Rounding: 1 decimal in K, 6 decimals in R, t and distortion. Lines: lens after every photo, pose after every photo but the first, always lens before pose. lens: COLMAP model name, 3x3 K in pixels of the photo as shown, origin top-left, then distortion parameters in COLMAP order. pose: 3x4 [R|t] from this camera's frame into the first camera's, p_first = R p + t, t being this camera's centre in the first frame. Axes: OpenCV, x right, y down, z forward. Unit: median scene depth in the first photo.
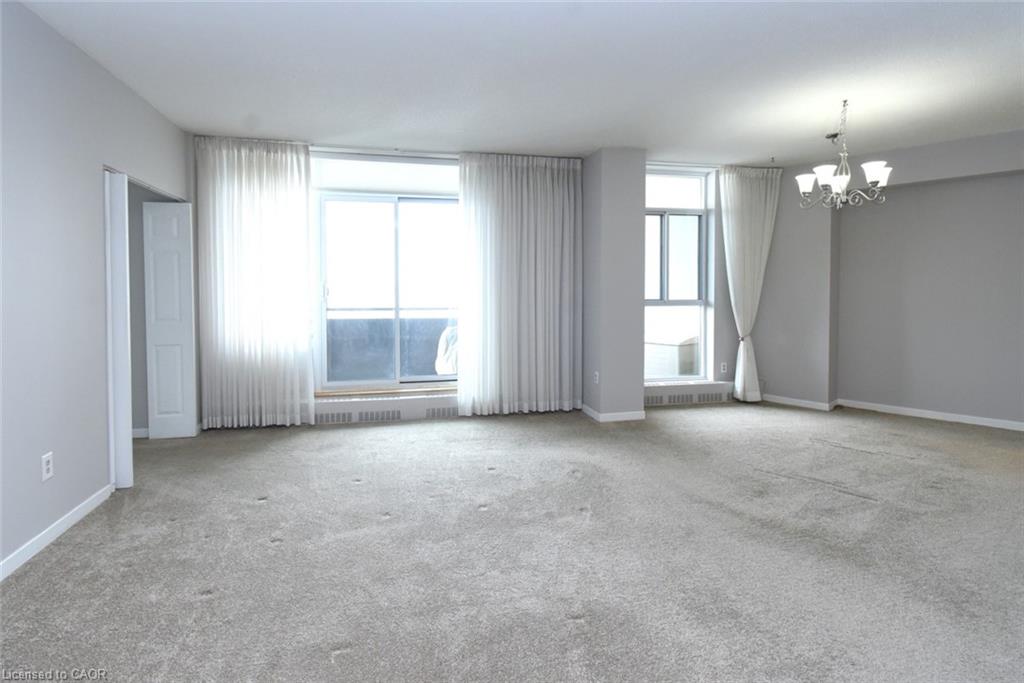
lens RADIAL K [[511.8, 0, 491.5], [0, 511.8, 299.7], [0, 0, 1]] dist [0.026704, -0.030397]
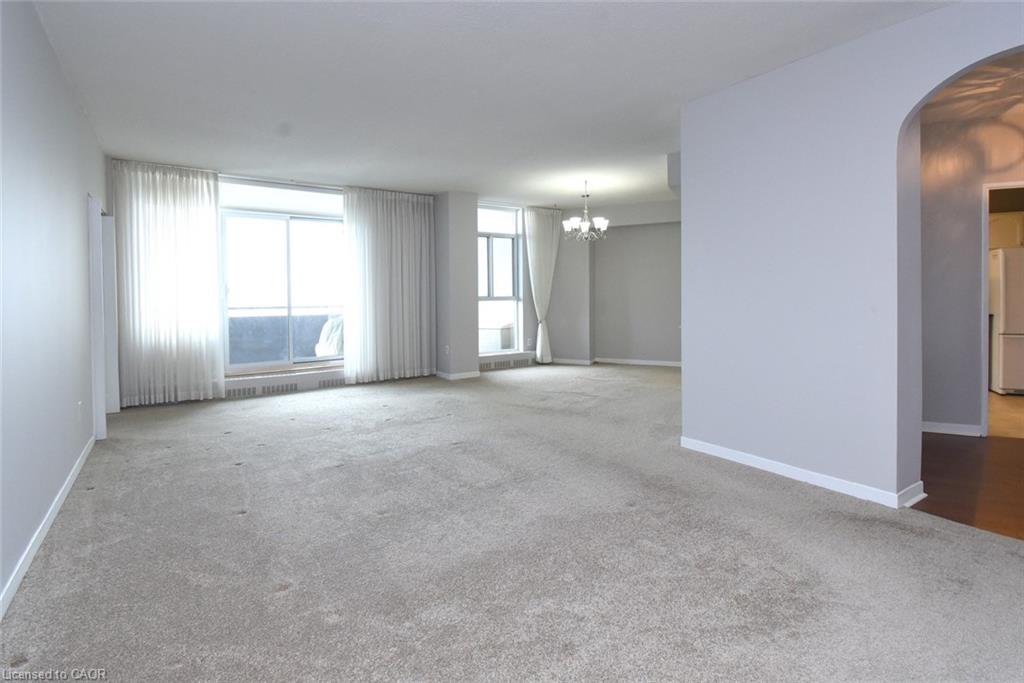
lens RADIAL K [[506.7, 0, 523.8], [0, 506.7, 301.8], [0, 0, 1]] dist [0.022550, -0.011977]
pose [[0.922831, -0.013046, 0.384984, -0.140362], [0.015746, 0.999869, -0.003861, 0.025349], [-0.384883, 0.009625, 0.922915, -0.389261]]
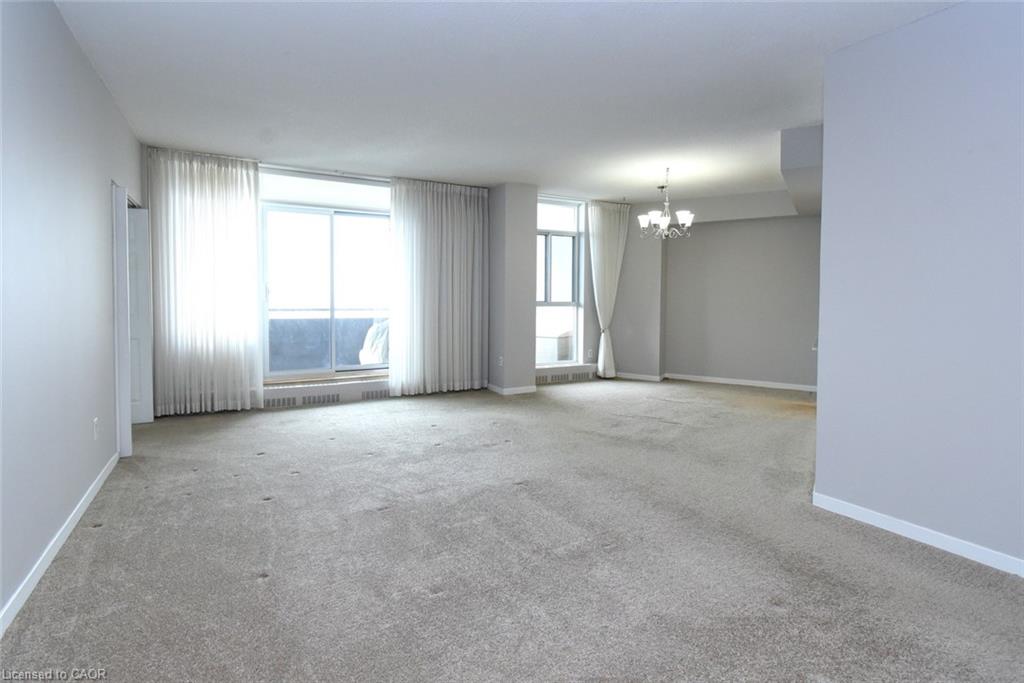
lens RADIAL K [[516.9, 0, 512.5], [0, 516.9, 312.6], [0, 0, 1]] dist [0.018872, -0.000249]
pose [[0.958483, -0.001148, 0.285149, -0.134119], [-0.002145, 0.999935, 0.011236, 0.015352], [-0.285143, -0.011381, 0.958417, -0.243404]]
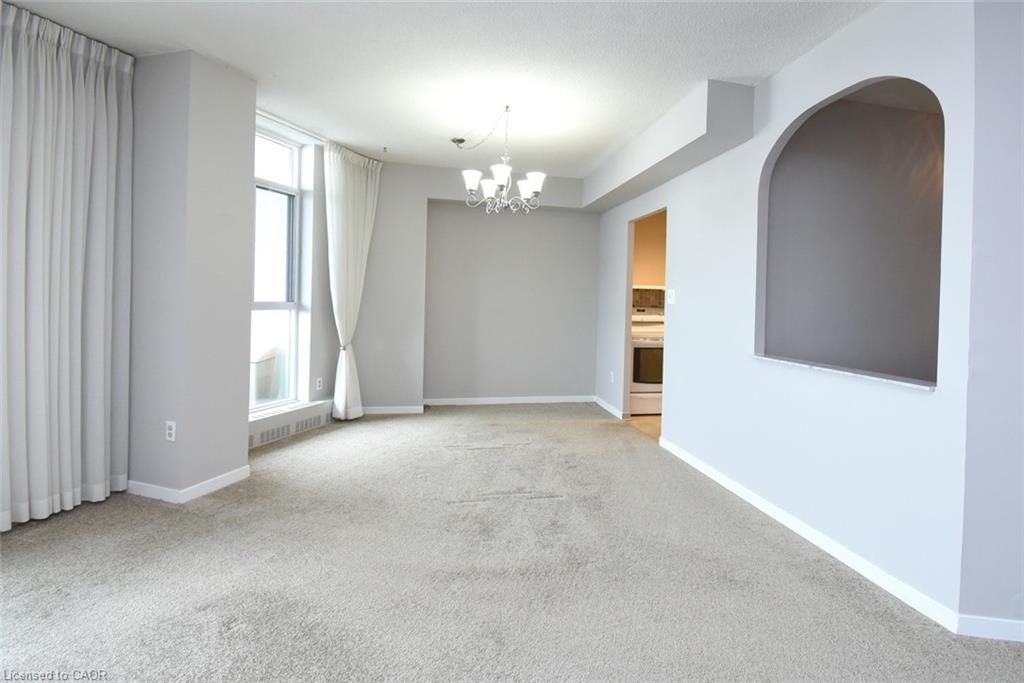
lens RADIAL K [[496.5, 0, 557.0], [0, 496.5, 305.2], [0, 0, 1]] dist [0.000616, -0.016346]
pose [[0.467407, 0.002860, 0.884038, -0.091465], [-0.008813, 0.999960, 0.001425, 0.000176], [-0.883998, -0.008457, 0.467414, 0.329100]]
